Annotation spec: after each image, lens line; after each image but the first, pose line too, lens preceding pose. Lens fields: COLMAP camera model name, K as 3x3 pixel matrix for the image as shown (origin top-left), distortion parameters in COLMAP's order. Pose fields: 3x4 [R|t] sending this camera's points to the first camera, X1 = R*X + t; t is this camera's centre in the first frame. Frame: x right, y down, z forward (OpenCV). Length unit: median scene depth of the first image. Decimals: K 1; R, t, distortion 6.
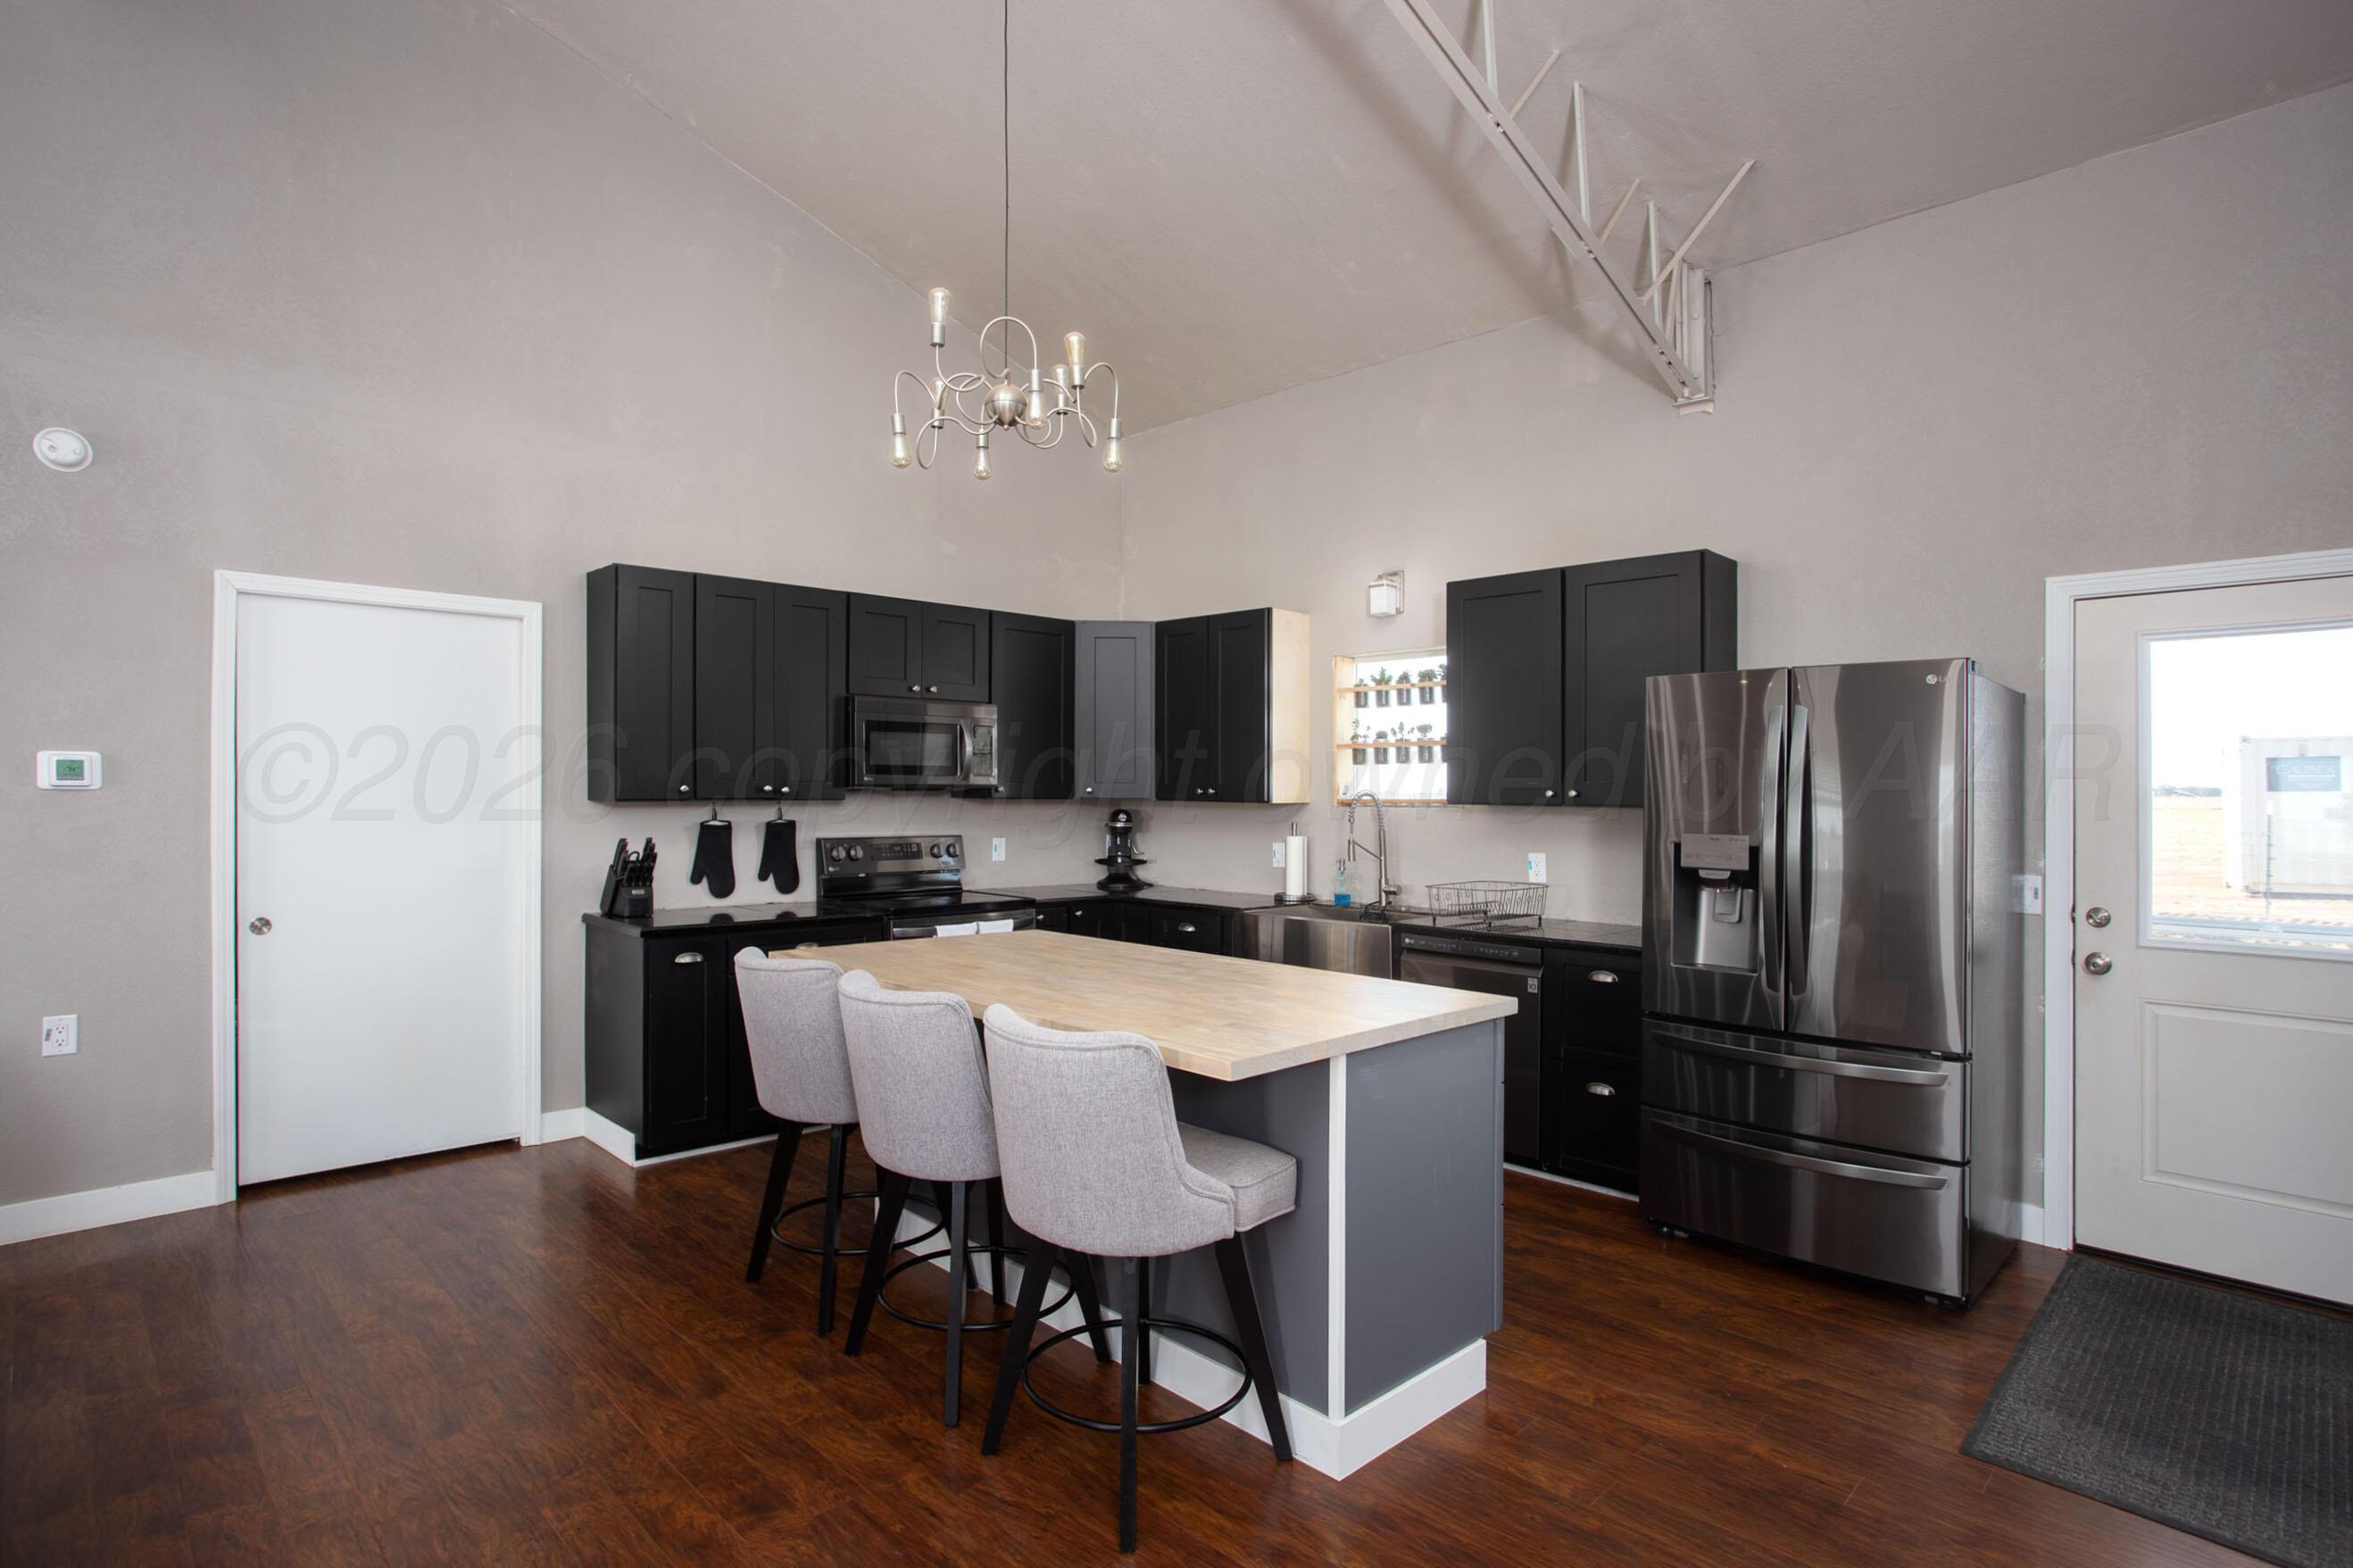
lens RADIAL K [[1195.3, 0, 1176.5], [0, 1195.3, 784.0], [0, 0, 1]] dist [-0.016205, 0.000807]
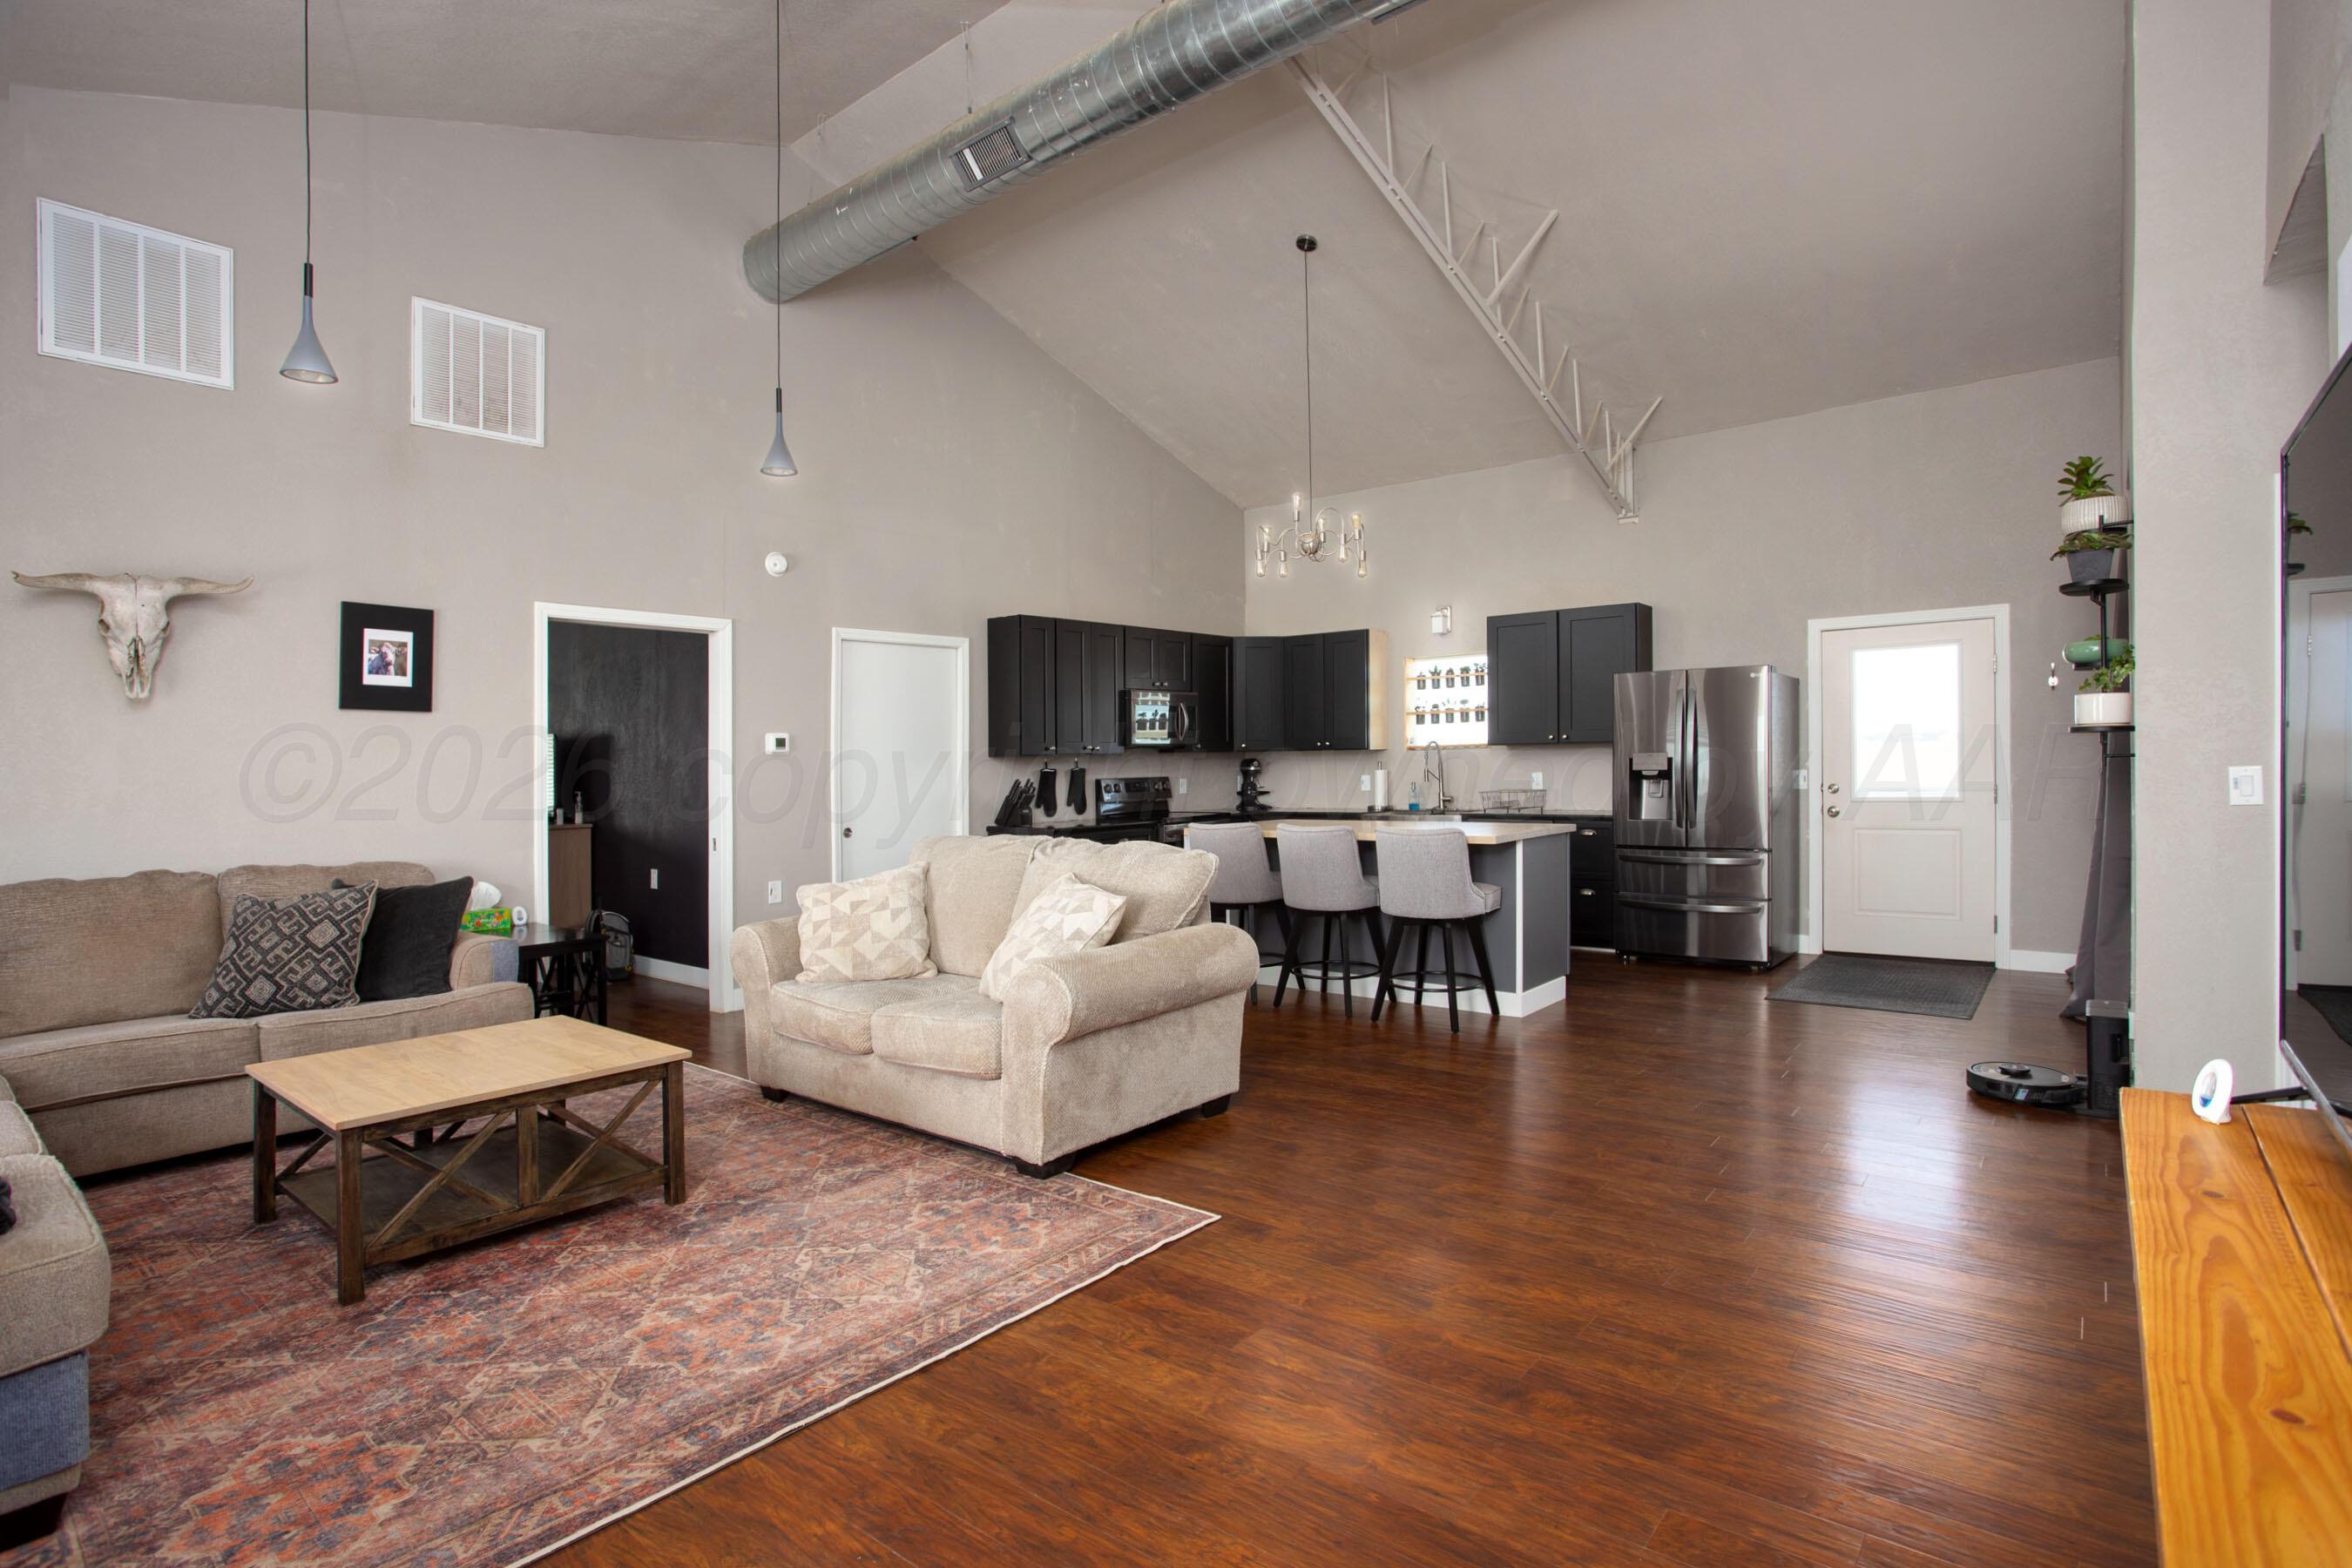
lens RADIAL K [[1161.3, 0, 1168.5], [0, 1161.3, 811.4], [0, 0, 1]] dist [0.001133, 0.000733]
pose [[0.994717, -0.032700, 0.097309, -0.407180], [0.027964, 0.998376, 0.049641, 0.016275], [-0.098774, -0.046658, 0.994015, -0.644251]]
